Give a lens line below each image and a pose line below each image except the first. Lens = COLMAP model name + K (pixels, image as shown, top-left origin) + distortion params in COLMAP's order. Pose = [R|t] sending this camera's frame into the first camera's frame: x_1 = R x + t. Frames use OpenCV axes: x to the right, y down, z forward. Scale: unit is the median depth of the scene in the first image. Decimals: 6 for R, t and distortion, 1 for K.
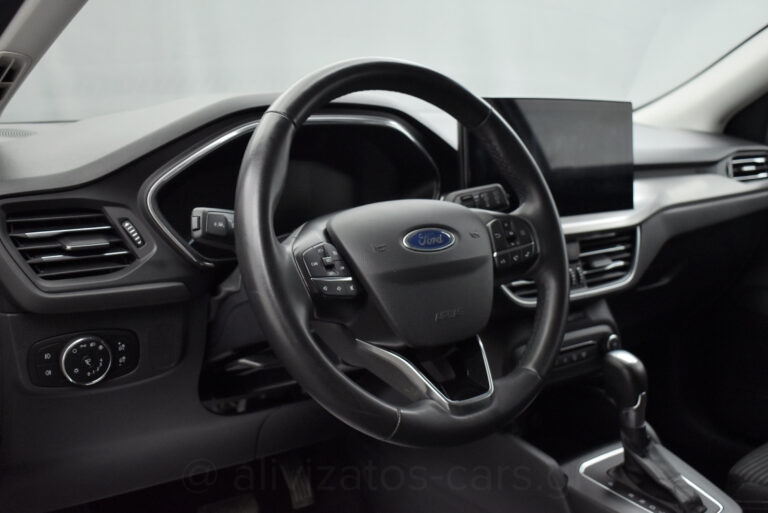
lens RADIAL K [[855.4, 0, 384.0], [0, 855.4, 256.5], [0, 0, 1]] dist [-0.092227, 0.036532]
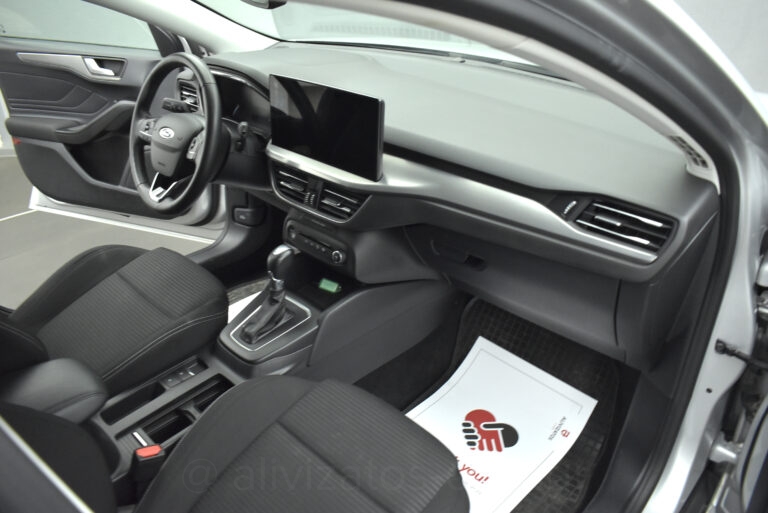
lens RADIAL K [[588.6, 0, 384.0], [0, 588.6, 256.5], [0, 0, 1]] dist [-0.102730, 0.011585]
pose [[0.123122, 0.464417, -0.877017, 1.696390], [-0.168705, 0.880672, 0.442668, -0.530008], [0.977947, 0.093455, 0.186780, 1.252351]]
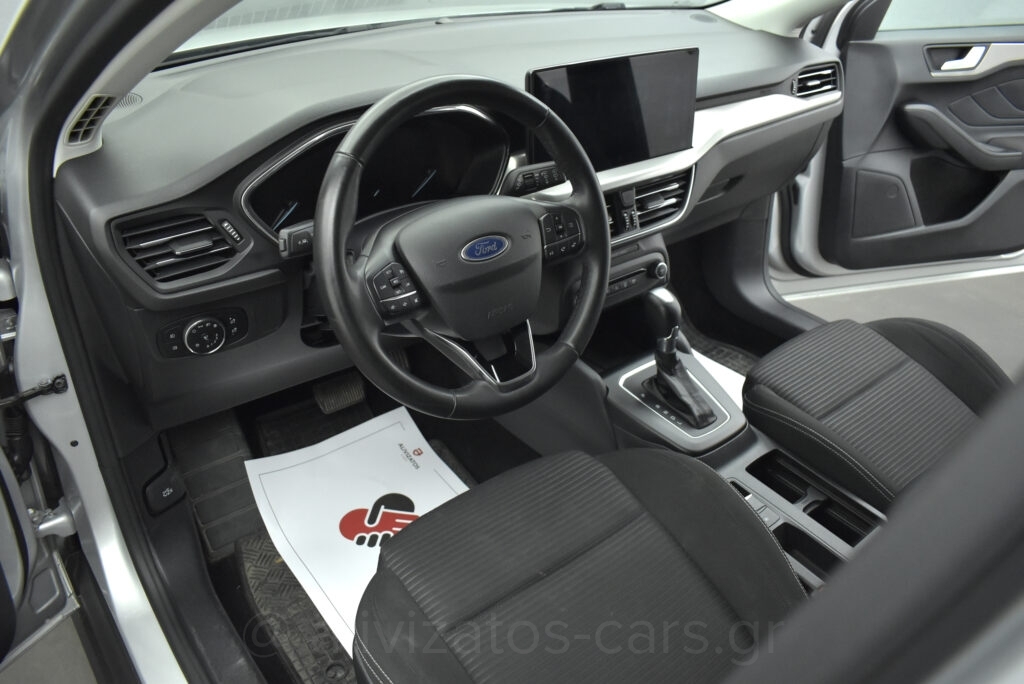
lens RADIAL K [[784.8, 0, 512.0], [0, 784.8, 342.0], [0, 0, 1]] dist [-0.102730, 0.011585]
pose [[0.999754, 0.014376, 0.016905, 0.070499], [-0.019690, 0.926029, 0.376938, -0.291098], [-0.010236, -0.377178, 0.926084, -0.038178]]
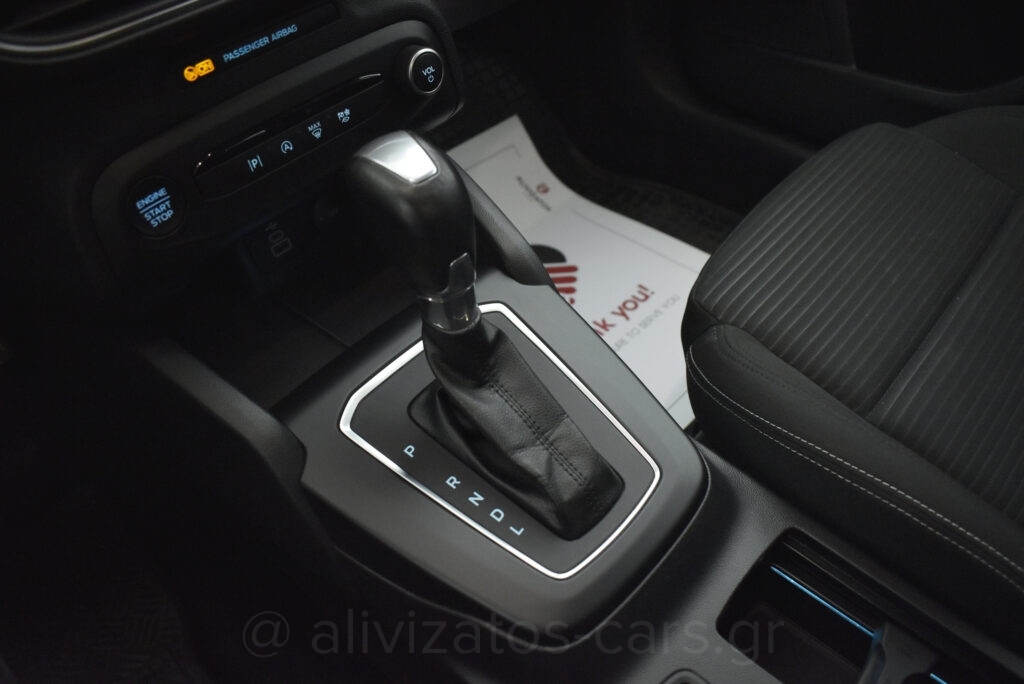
lens RADIAL K [[784.8, 0, 512.0], [0, 784.8, 342.0], [0, 0, 1]] dist [-0.102730, 0.011585]
pose [[0.985516, -0.148045, 0.082707, 0.370552], [0.071591, 0.805332, 0.588486, -0.011108], [-0.153729, -0.574041, 0.804266, 0.879057]]
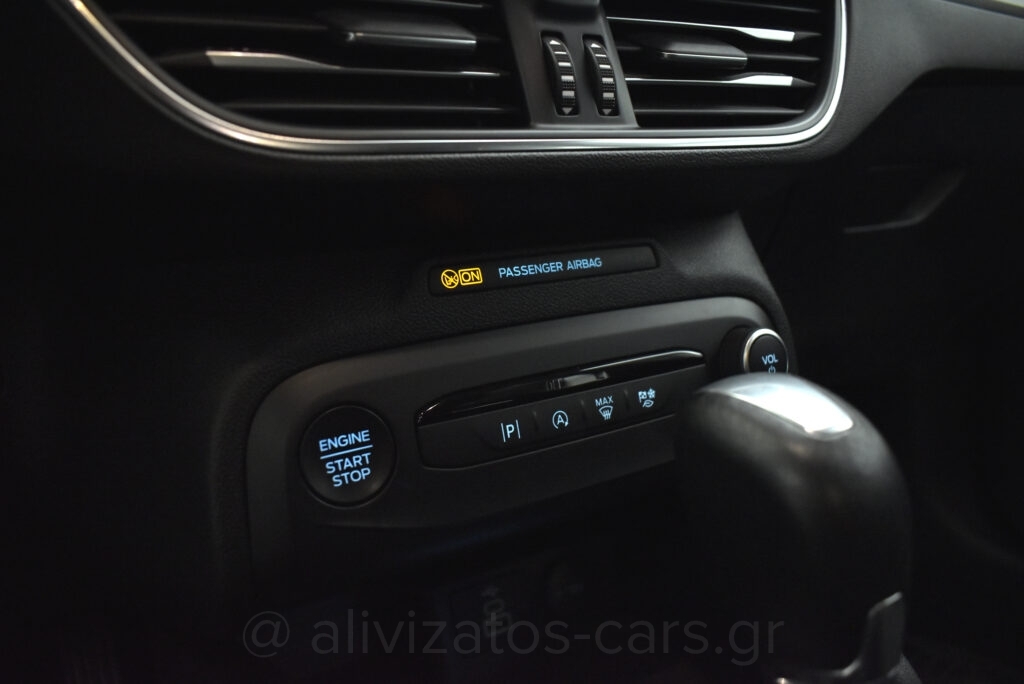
lens RADIAL K [[784.8, 0, 512.0], [0, 784.8, 342.0], [0, 0, 1]] dist [-0.102730, 0.011585]
pose [[0.992571, -0.025864, -0.118886, 0.308907], [0.029084, 0.999253, 0.025430, 0.124935], [0.118139, -0.028699, 0.992582, 1.041794]]
